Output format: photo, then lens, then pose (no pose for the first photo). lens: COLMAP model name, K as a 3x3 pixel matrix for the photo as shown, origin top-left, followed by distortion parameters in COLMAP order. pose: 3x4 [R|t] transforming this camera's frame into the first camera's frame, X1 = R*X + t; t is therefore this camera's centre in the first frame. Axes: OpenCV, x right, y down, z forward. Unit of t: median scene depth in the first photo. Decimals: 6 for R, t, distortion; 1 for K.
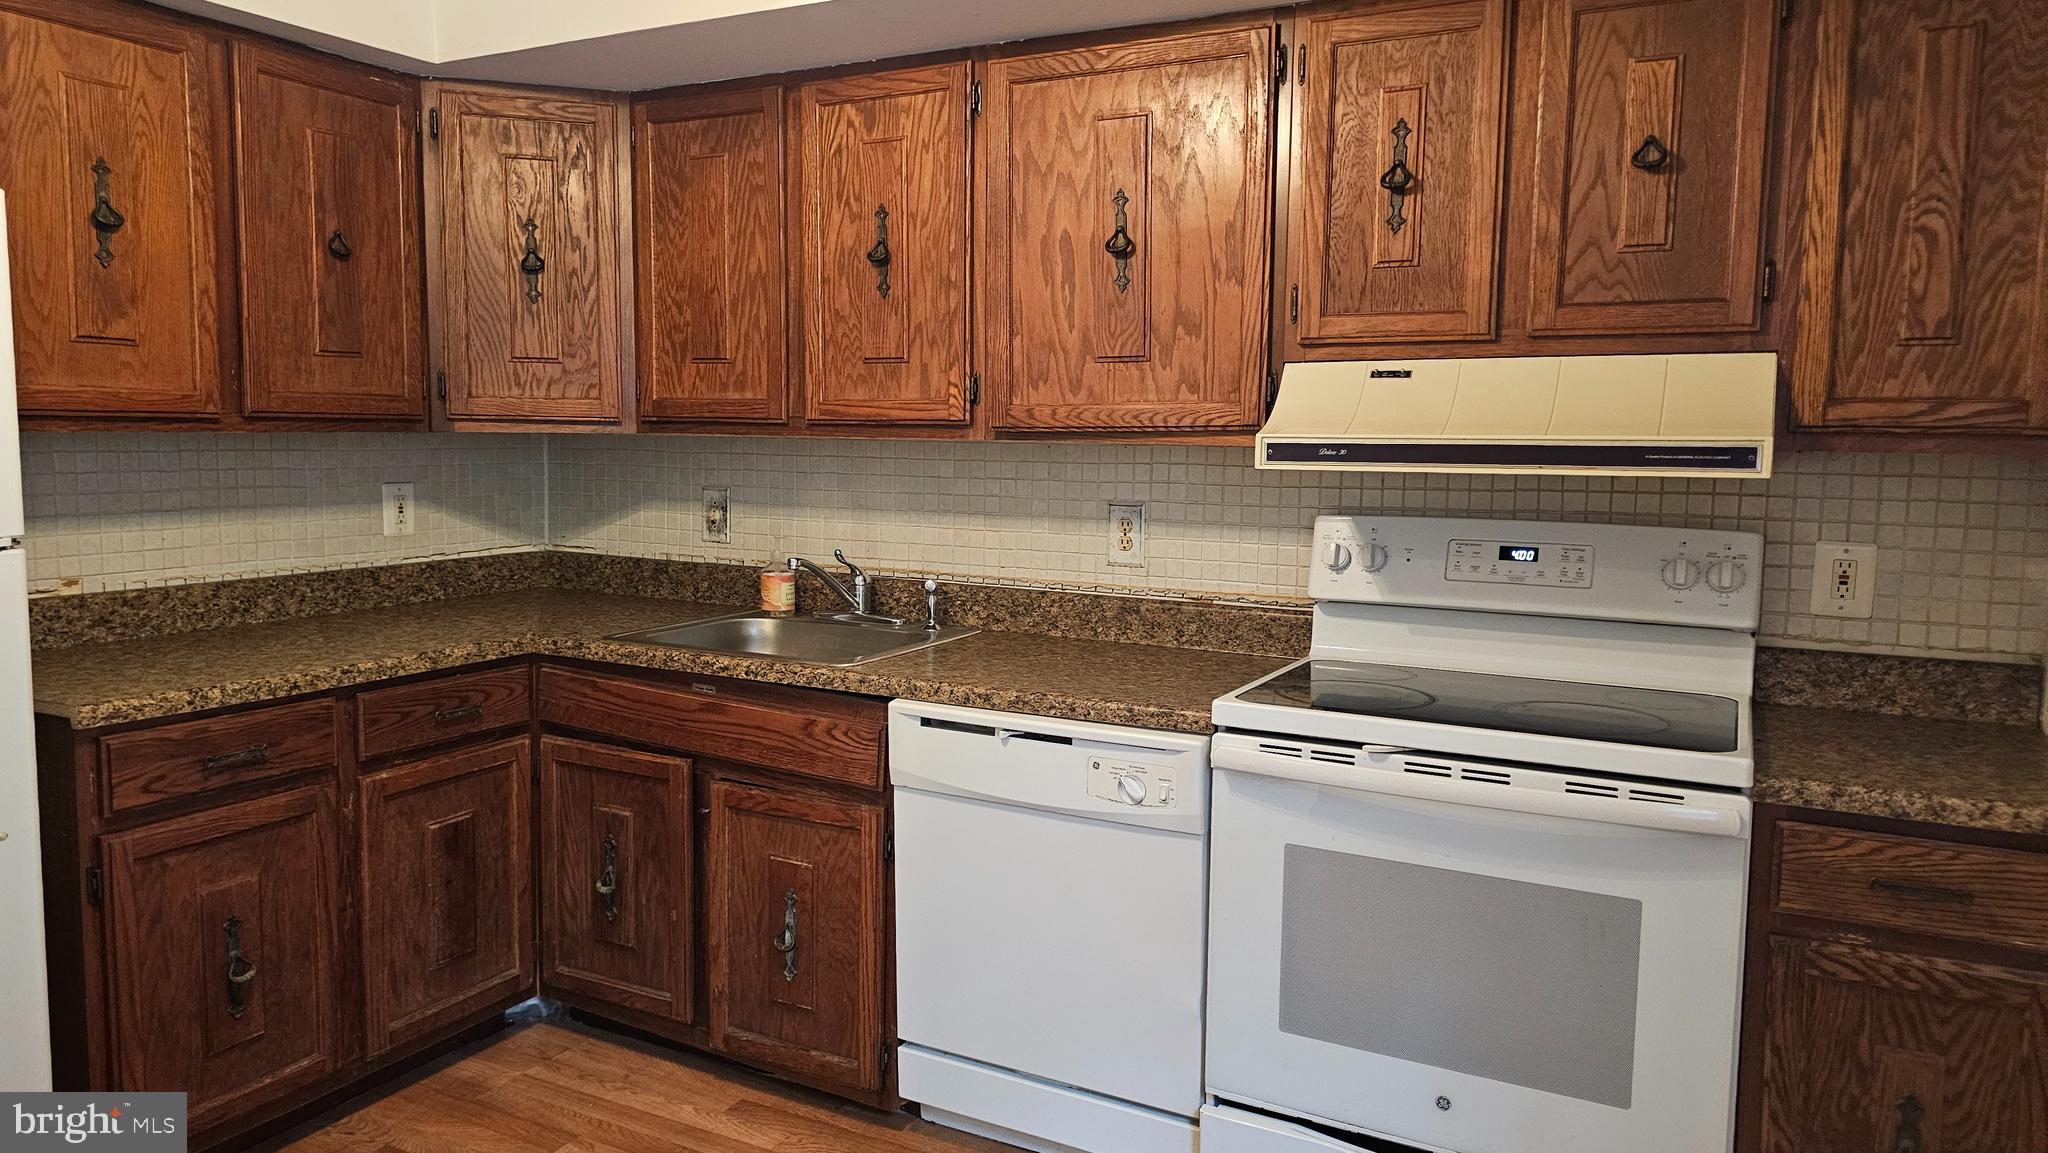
lens RADIAL K [[1388.7, 0, 1032.4], [0, 1388.7, 563.8], [0, 0, 1]] dist [0.119160, -0.121283]
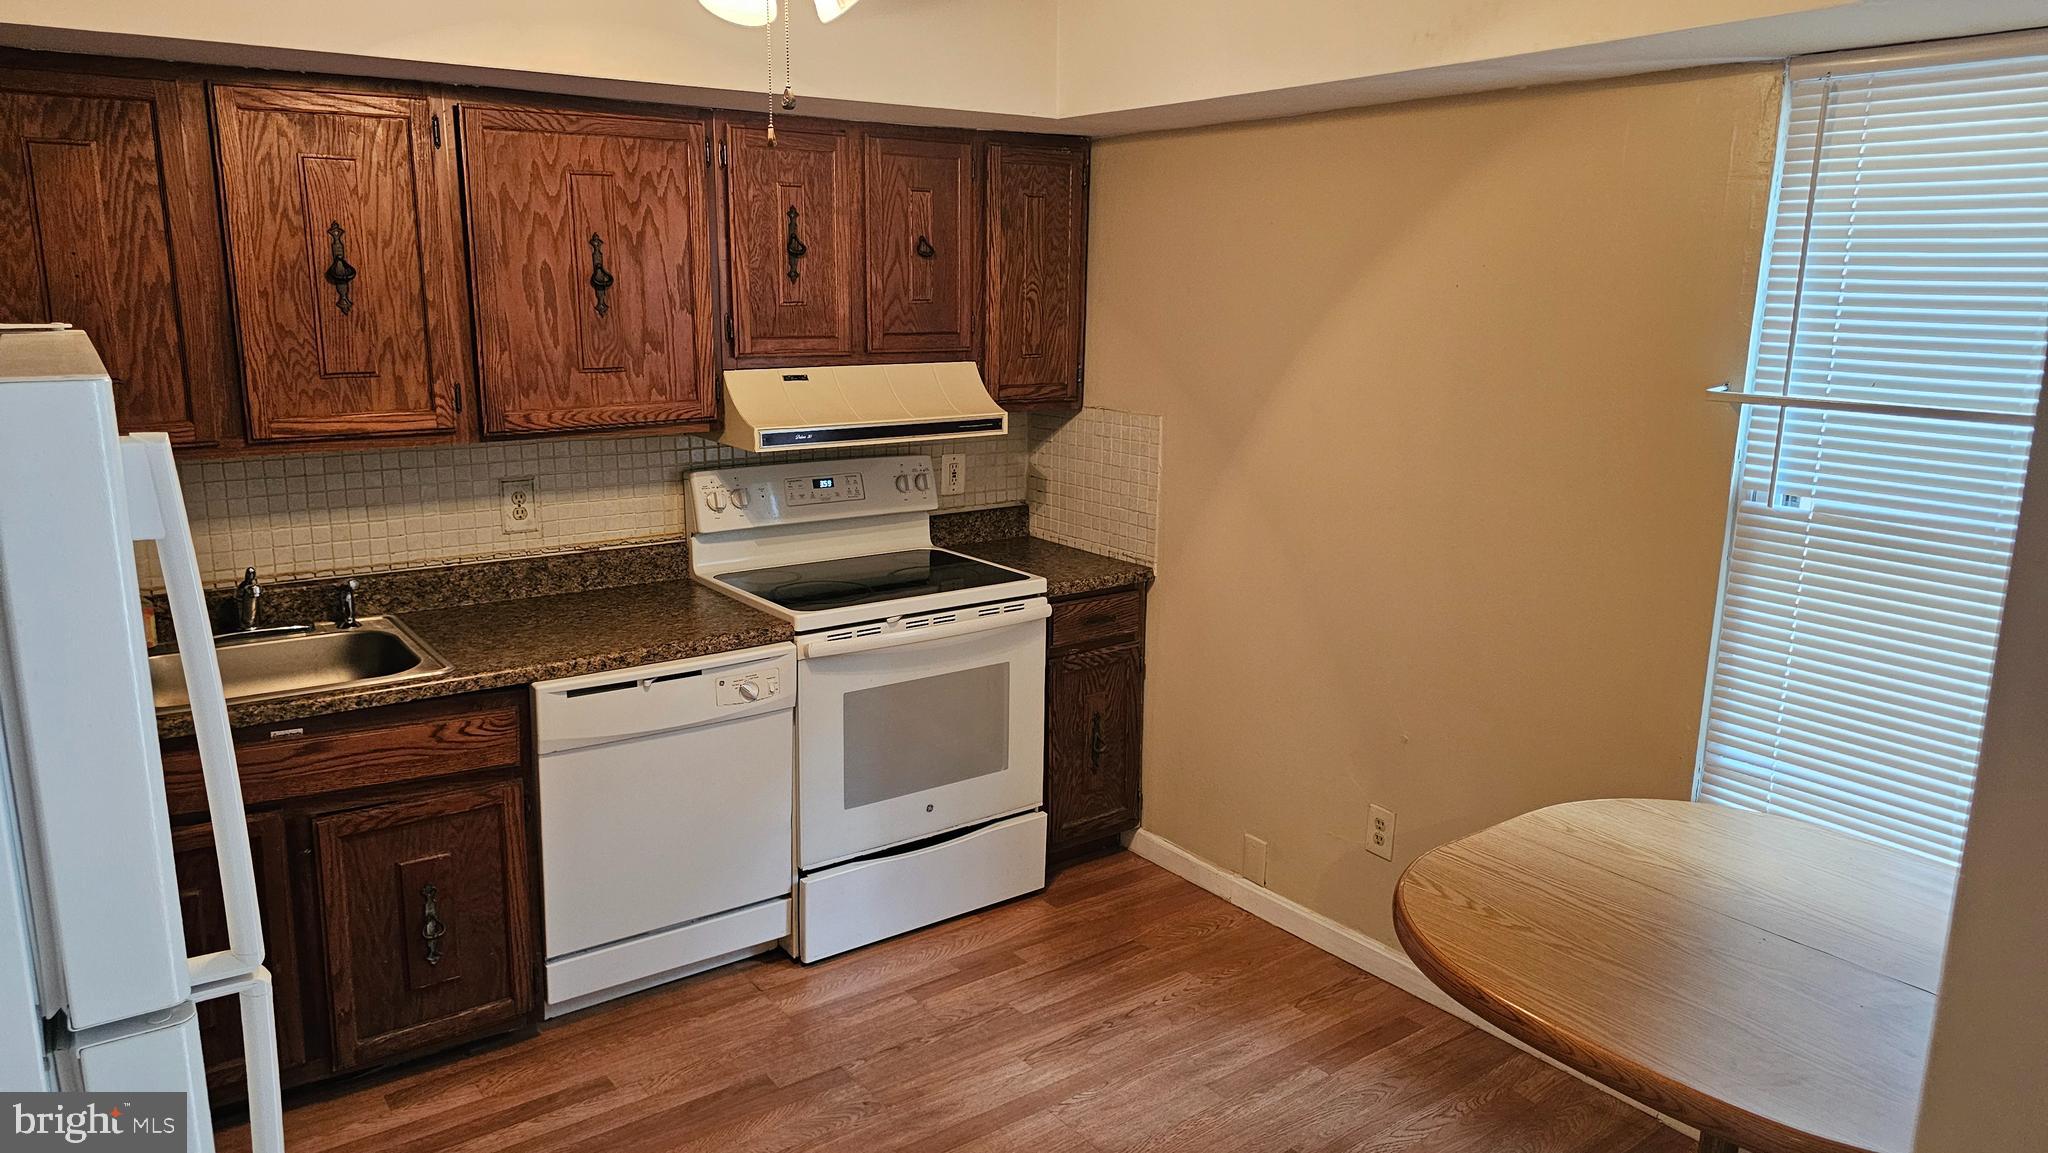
lens RADIAL K [[1388.7, 0, 1032.4], [0, 1388.7, 563.8], [0, 0, 1]] dist [0.119160, -0.121283]
pose [[0.437450, -0.195412, 0.877754, -0.915311], [0.075531, 0.980638, 0.180674, -0.178621], [-0.896065, -0.012738, 0.443740, 0.106782]]
